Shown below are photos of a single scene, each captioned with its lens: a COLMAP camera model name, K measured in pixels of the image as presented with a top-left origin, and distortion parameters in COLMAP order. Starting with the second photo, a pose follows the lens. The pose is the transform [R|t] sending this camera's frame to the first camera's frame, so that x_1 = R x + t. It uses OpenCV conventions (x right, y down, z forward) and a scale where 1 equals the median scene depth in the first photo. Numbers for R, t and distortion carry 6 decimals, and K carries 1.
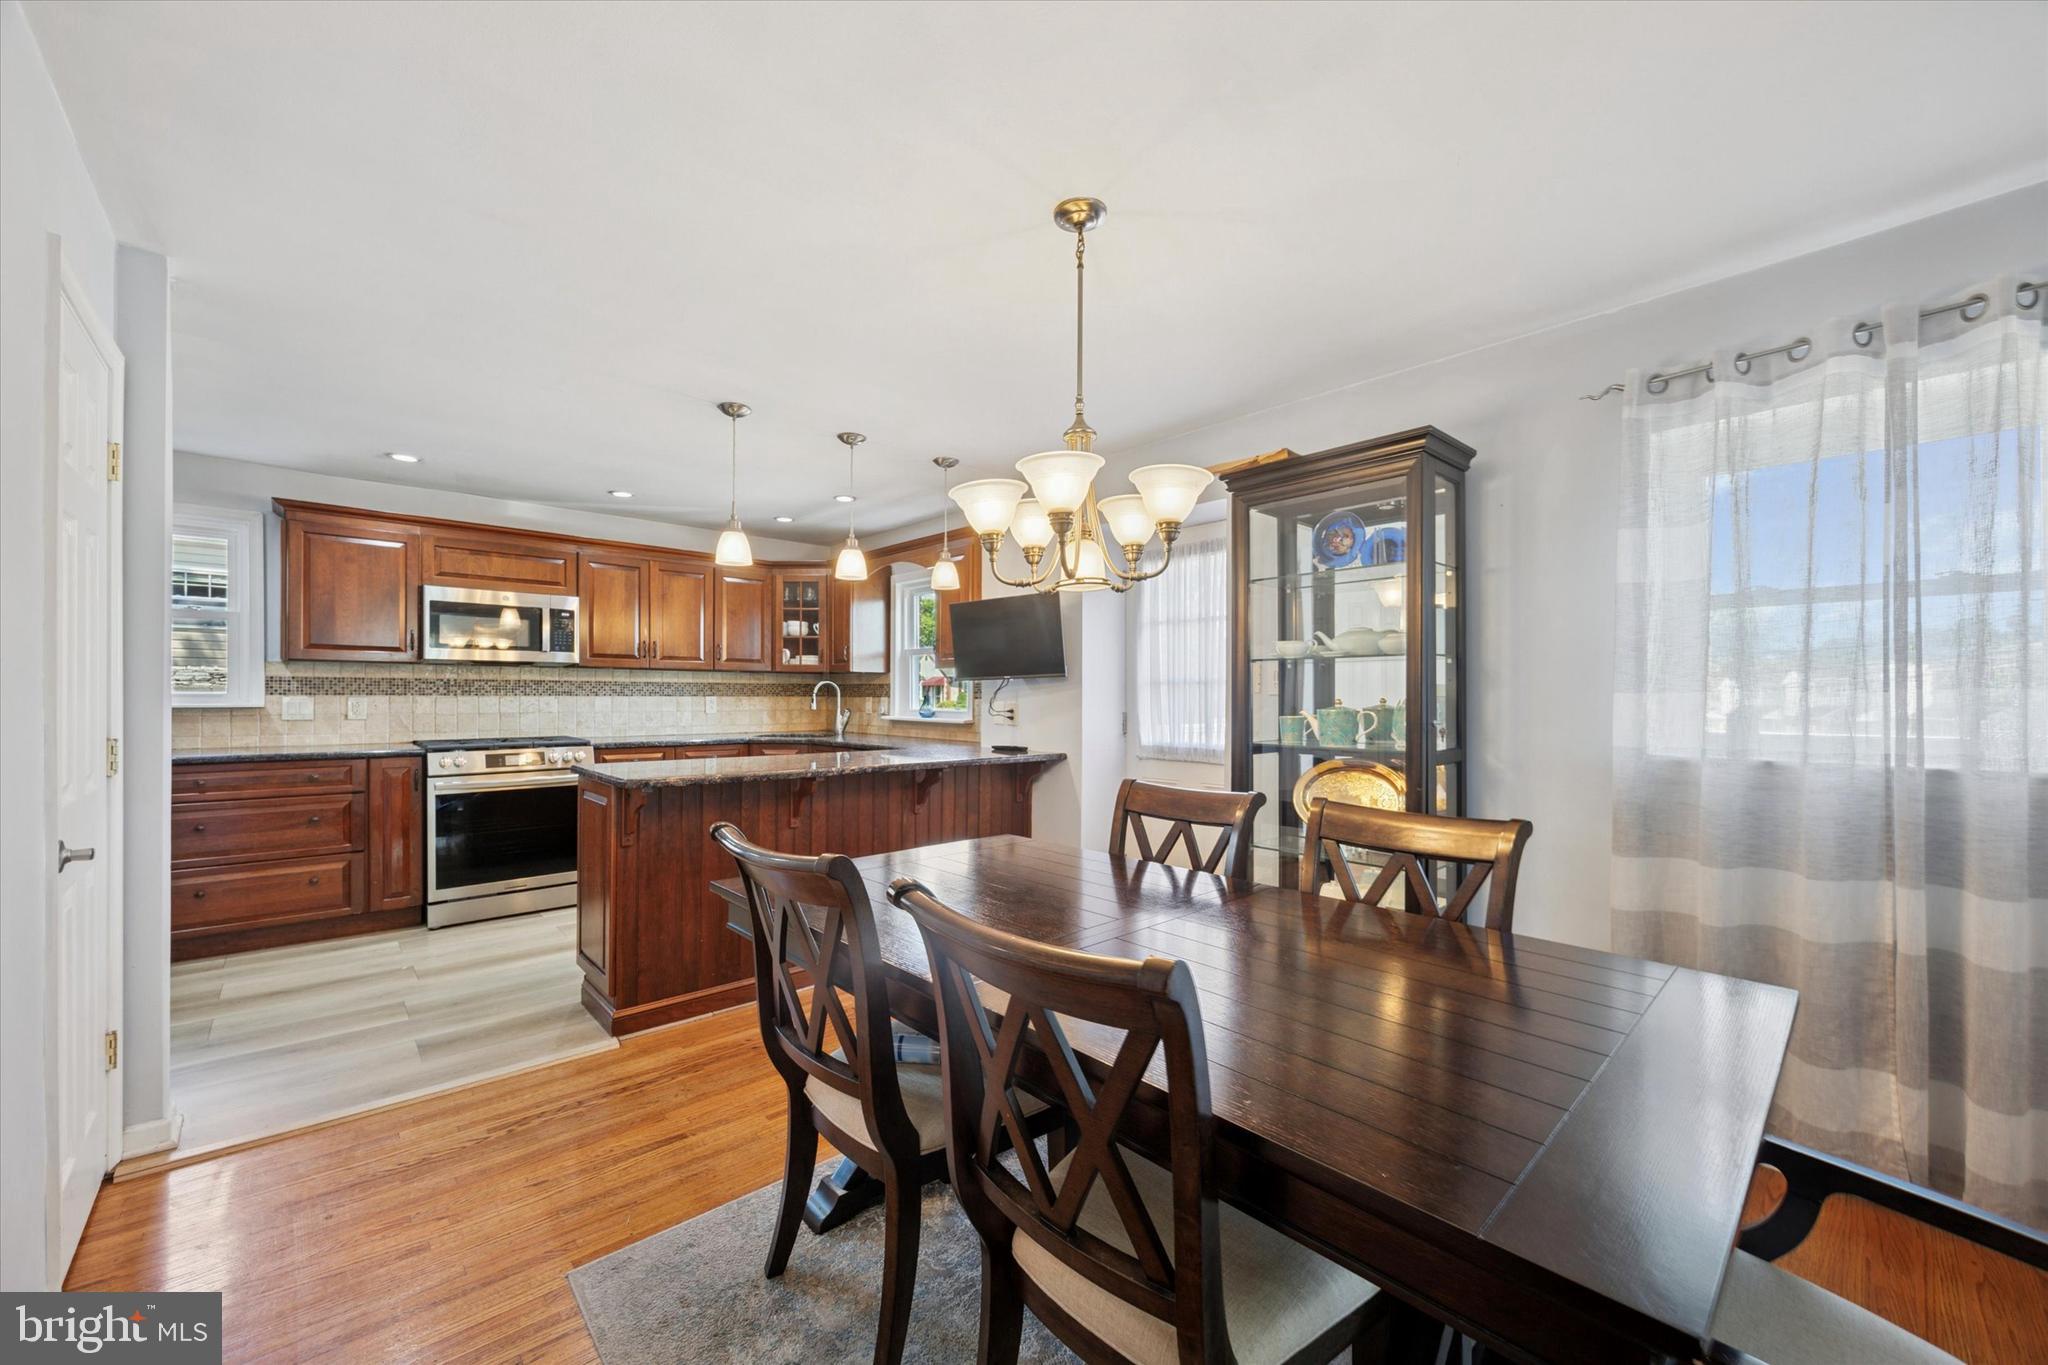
lens RADIAL K [[781.1, 0, 1014.4], [0, 781.1, 701.2], [0, 0, 1]] dist [-0.001675, -0.000586]
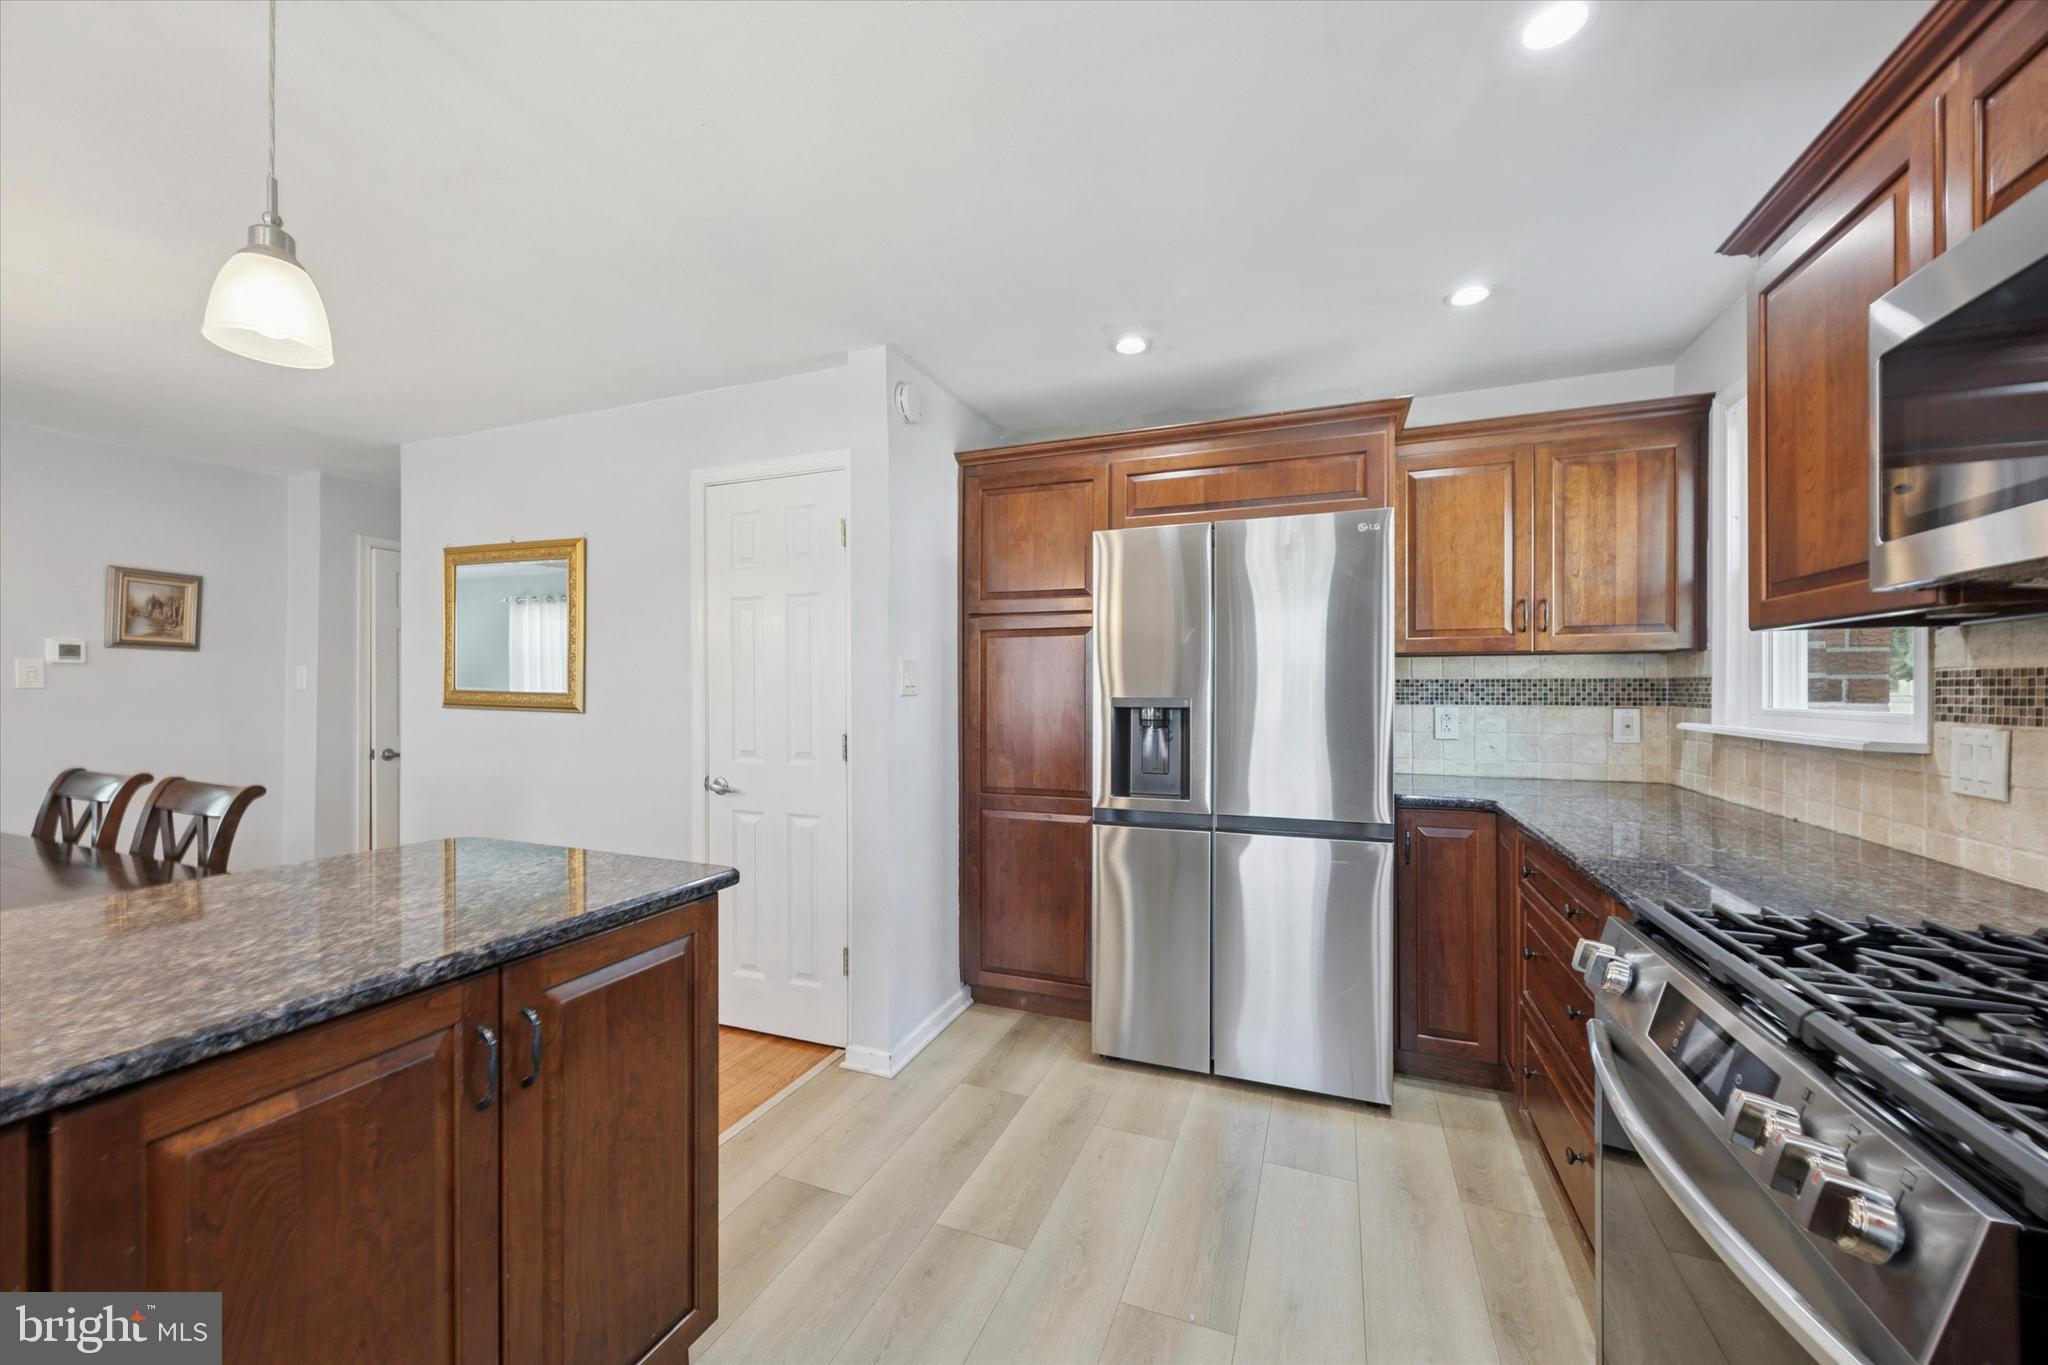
lens RADIAL K [[781.1, 0, 1019.0], [0, 781.1, 690.6], [0, 0, 1]] dist [-0.001675, -0.000586]
pose [[-0.899915, -0.011600, -0.435911, -0.387041], [-0.013569, 0.999907, 0.001405, -0.016598], [0.435855, 0.007179, -0.899988, 1.101877]]
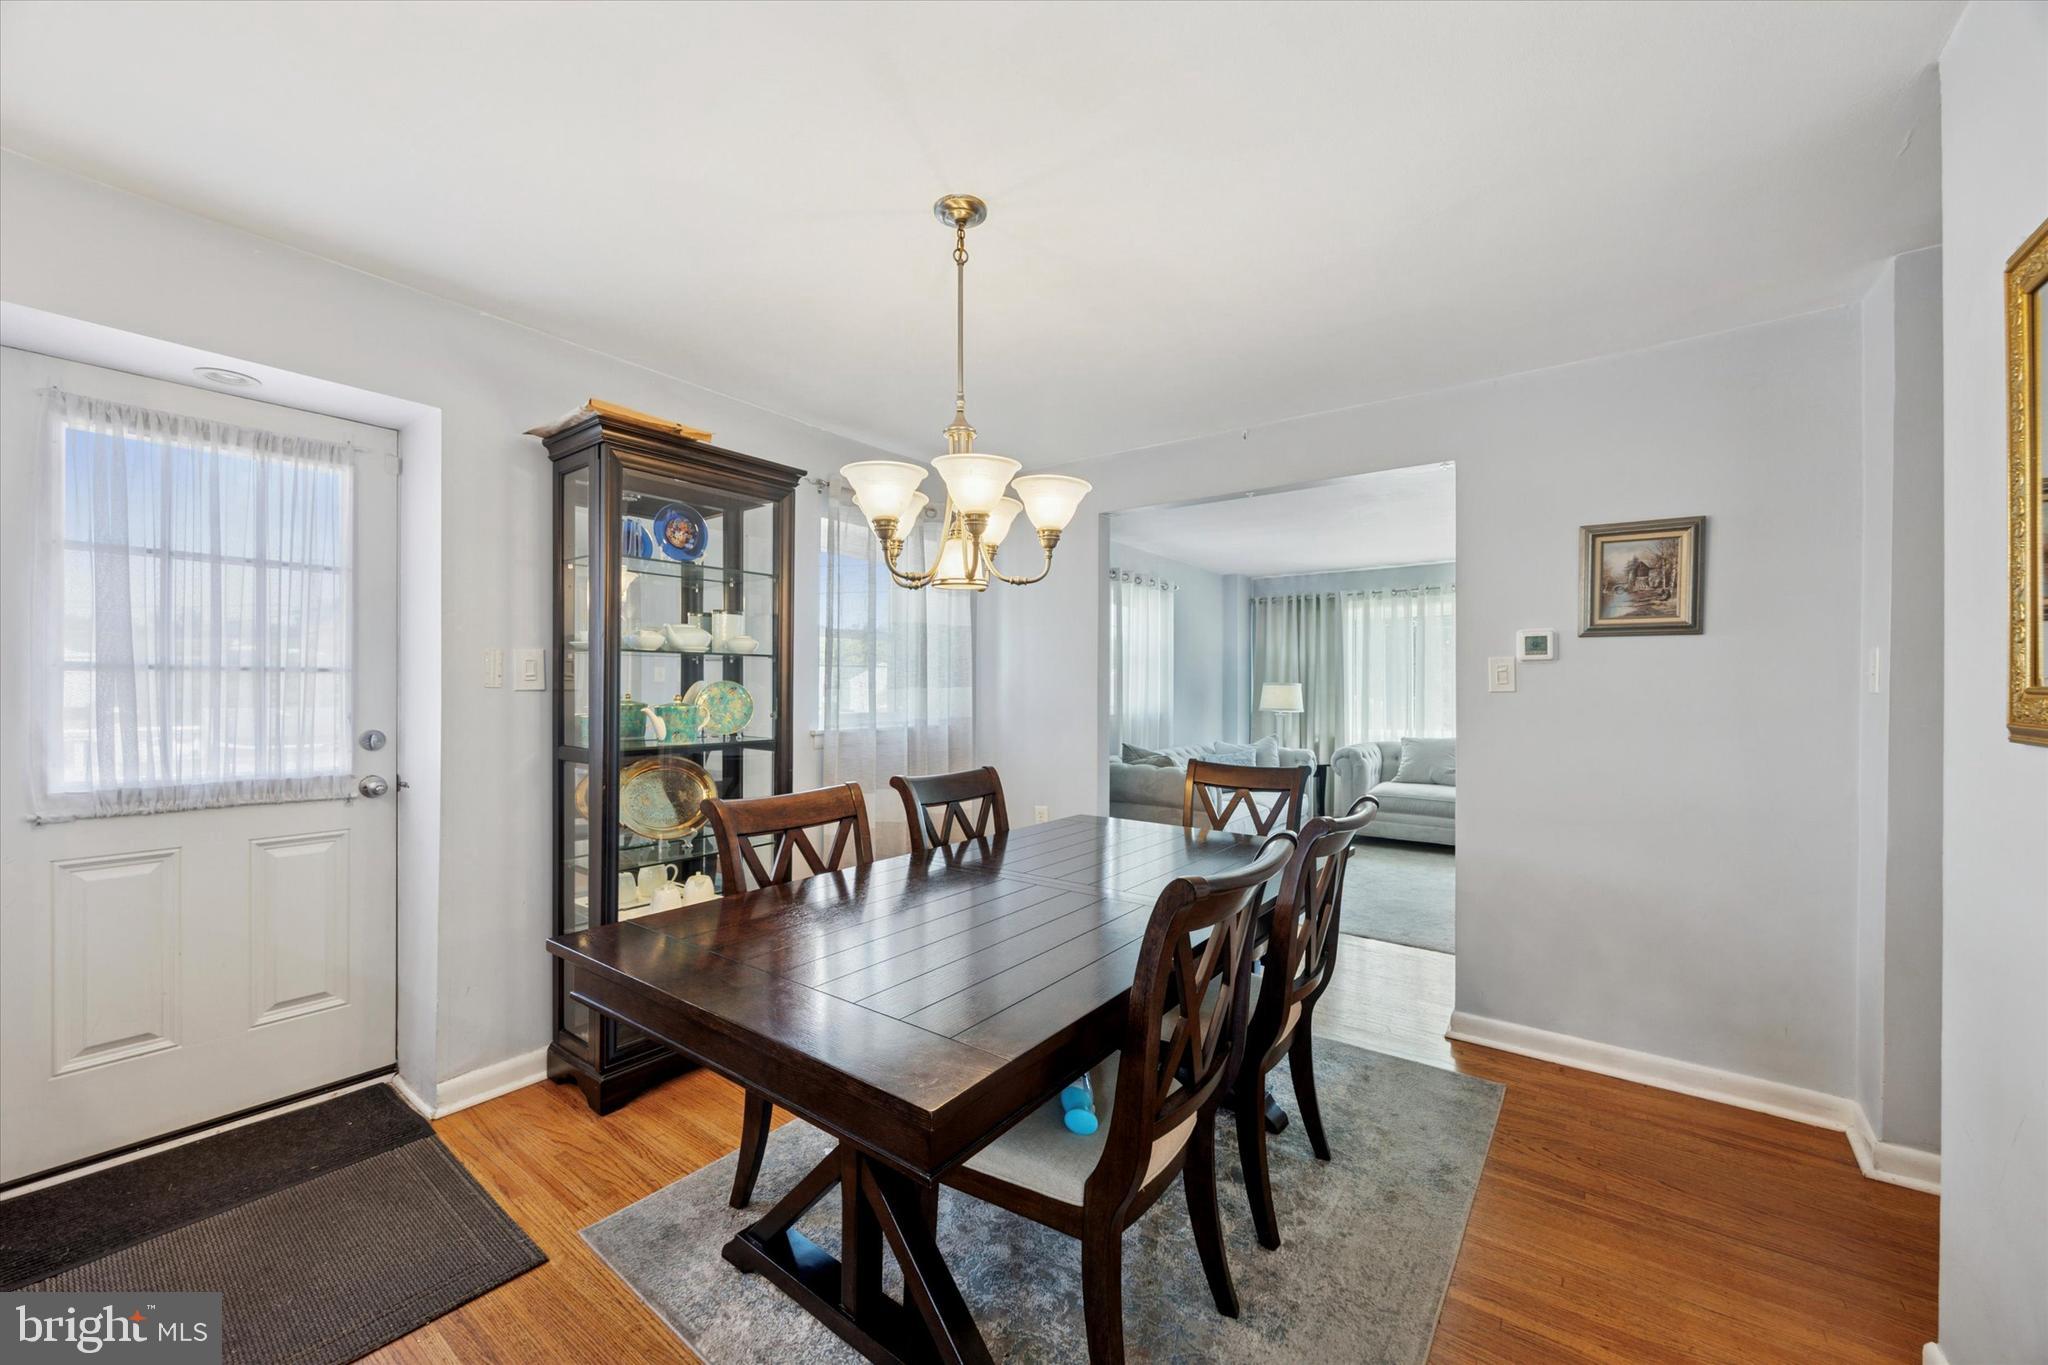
lens RADIAL K [[781.1, 0, 1024.1], [0, 781.1, 684.0], [0, 0, 1]] dist [-0.001675, -0.000586]
pose [[-0.178877, -0.001025, 0.983871, -0.403936], [0.001151, 0.999999, 0.001251, -0.012704], [-0.983871, 0.001356, -0.178876, 0.485607]]
